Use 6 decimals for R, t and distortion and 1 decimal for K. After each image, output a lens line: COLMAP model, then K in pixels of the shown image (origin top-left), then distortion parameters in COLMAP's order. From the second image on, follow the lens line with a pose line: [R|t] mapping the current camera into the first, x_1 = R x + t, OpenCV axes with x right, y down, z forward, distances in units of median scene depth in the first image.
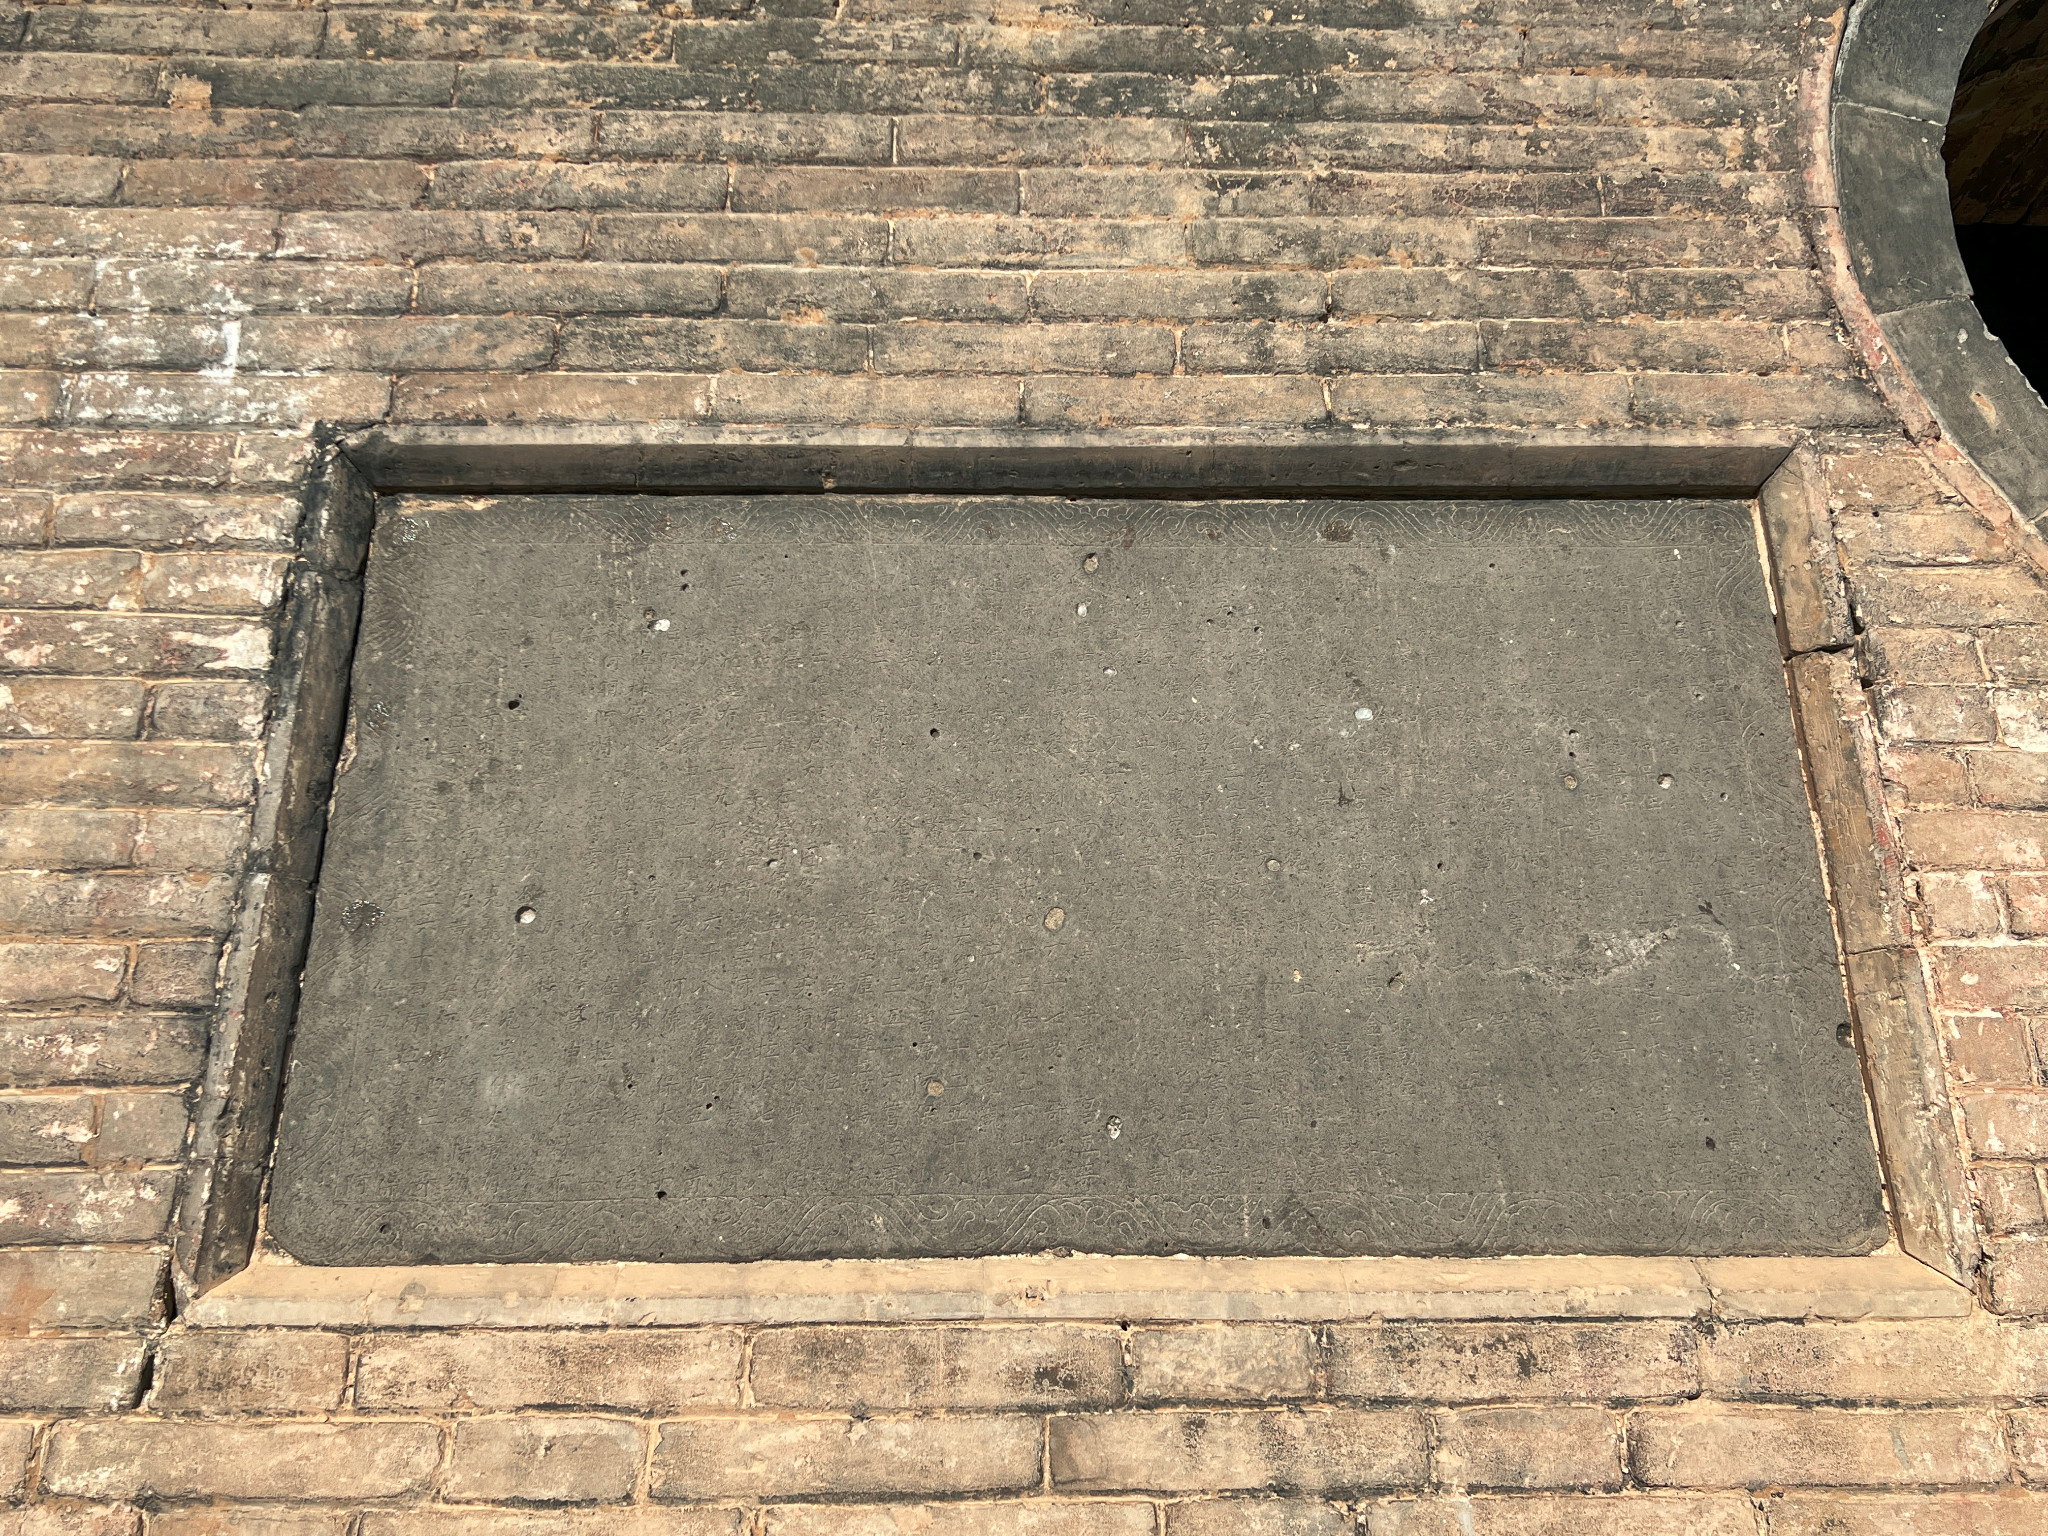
lens RADIAL K [[1753.9, 0, 1020.8], [0, 1753.9, 775.9], [0, 0, 1]] dist [0.038164, -0.036257]
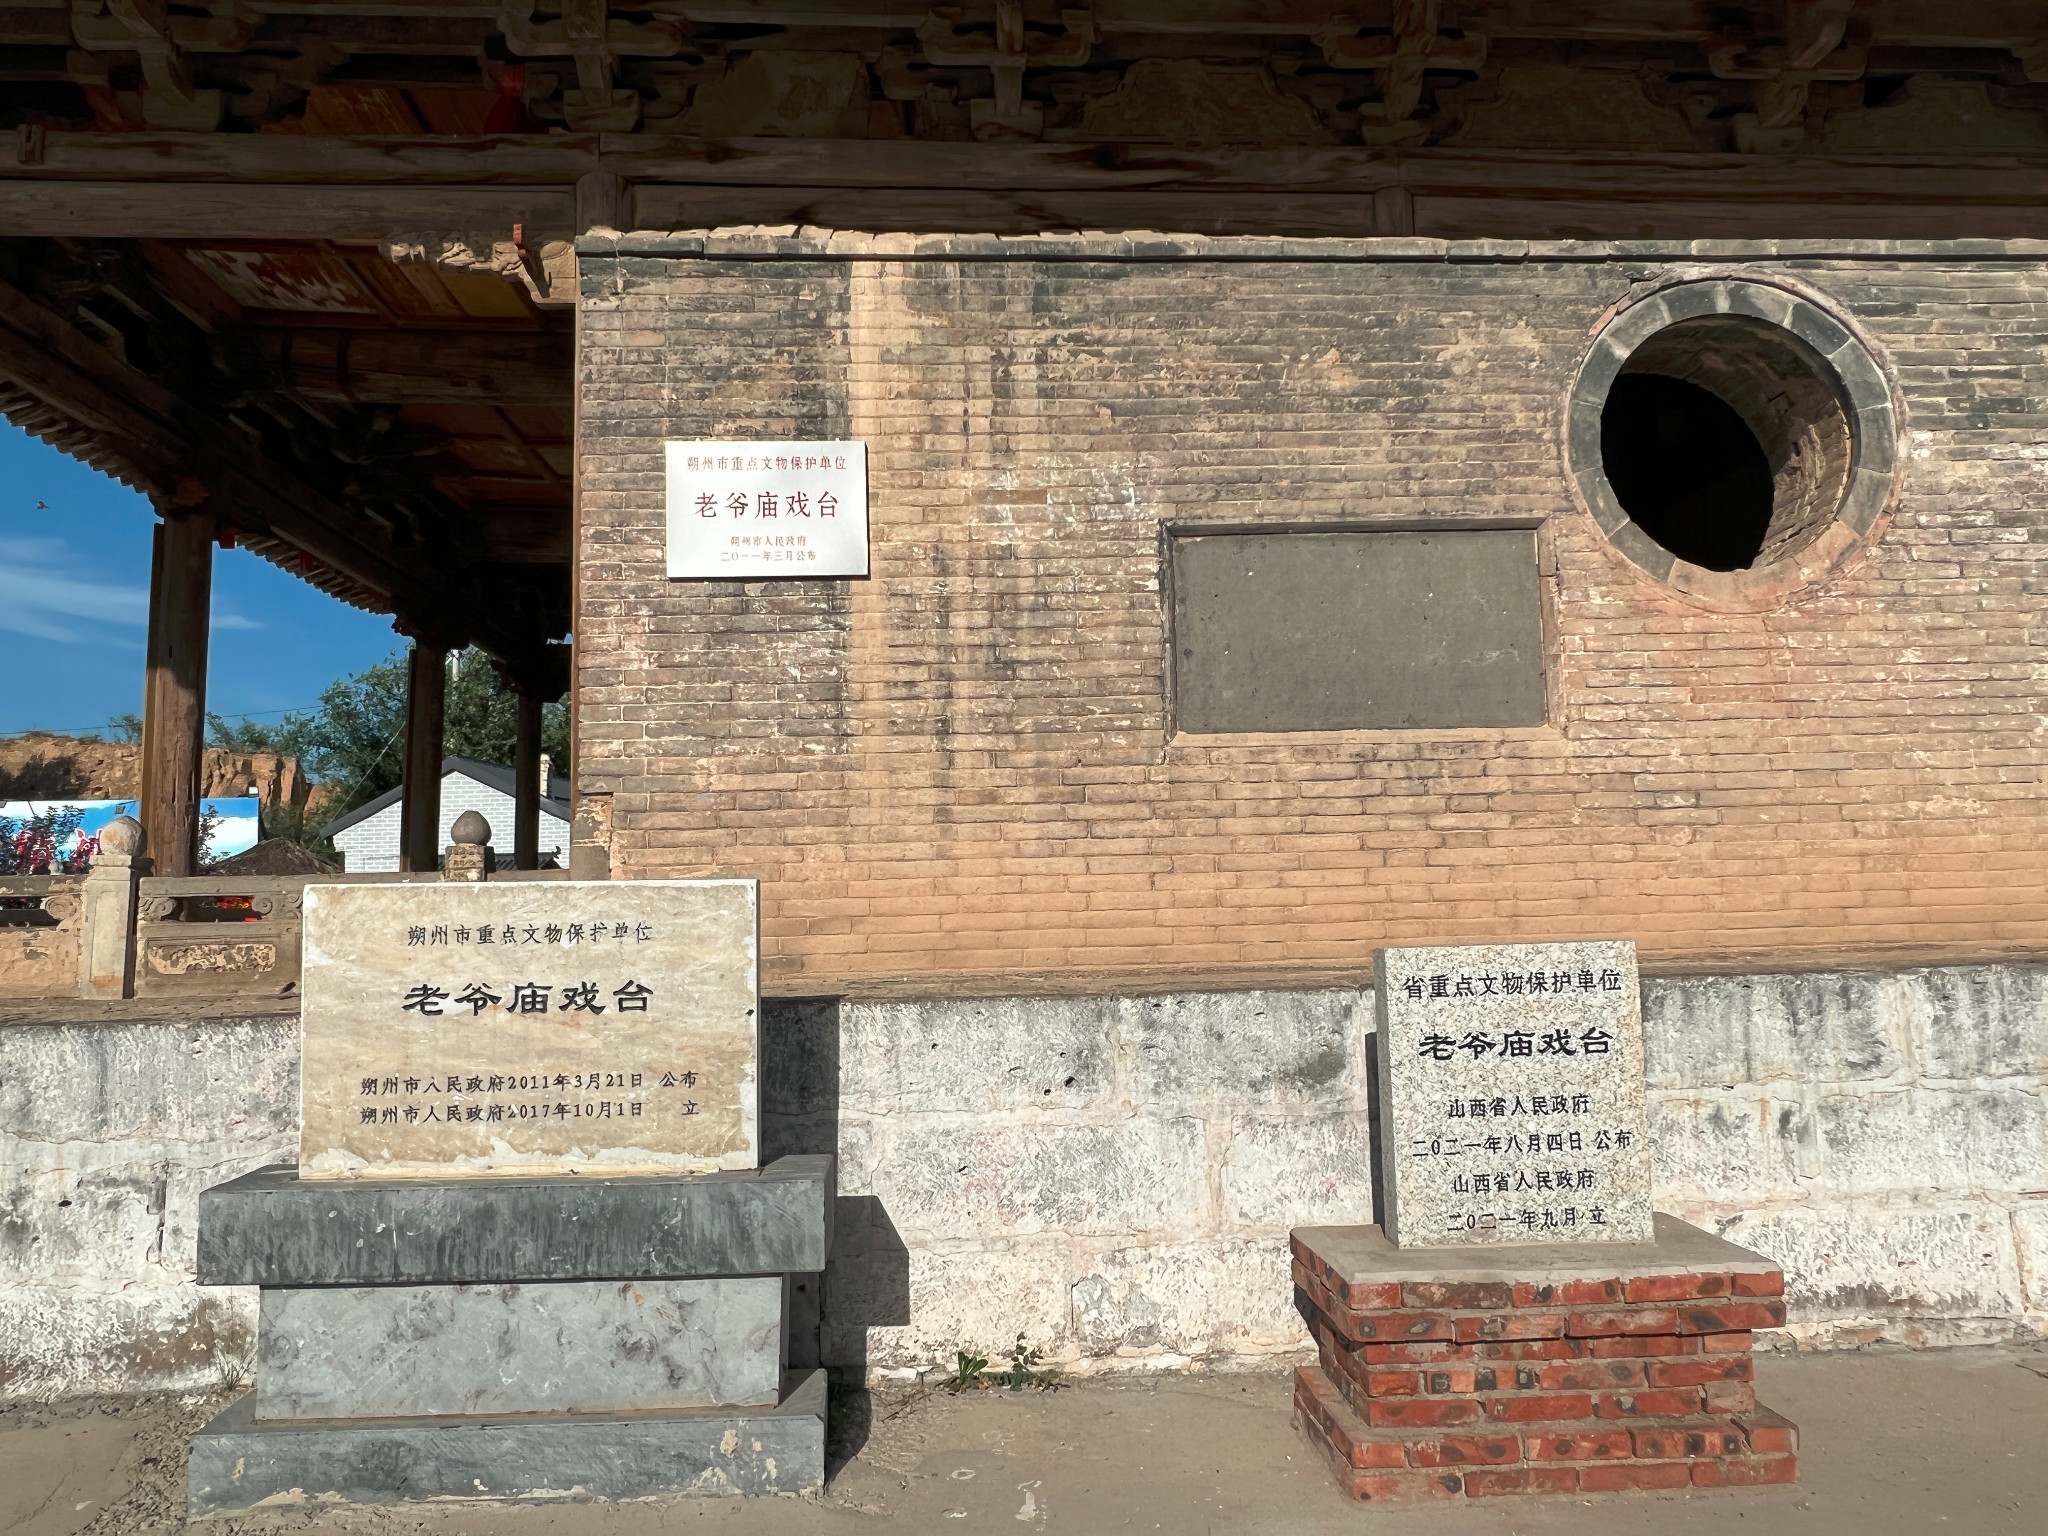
lens RADIAL K [[1327.1, 0, 1027.8], [0, 1327.1, 759.2], [0, 0, 1]] dist [-0.003963, -0.000584]
pose [[0.999704, -0.014271, 0.019724, -0.725052], [0.008044, 0.958303, 0.285640, -0.508322], [-0.022978, -0.285396, 0.958134, -1.813601]]
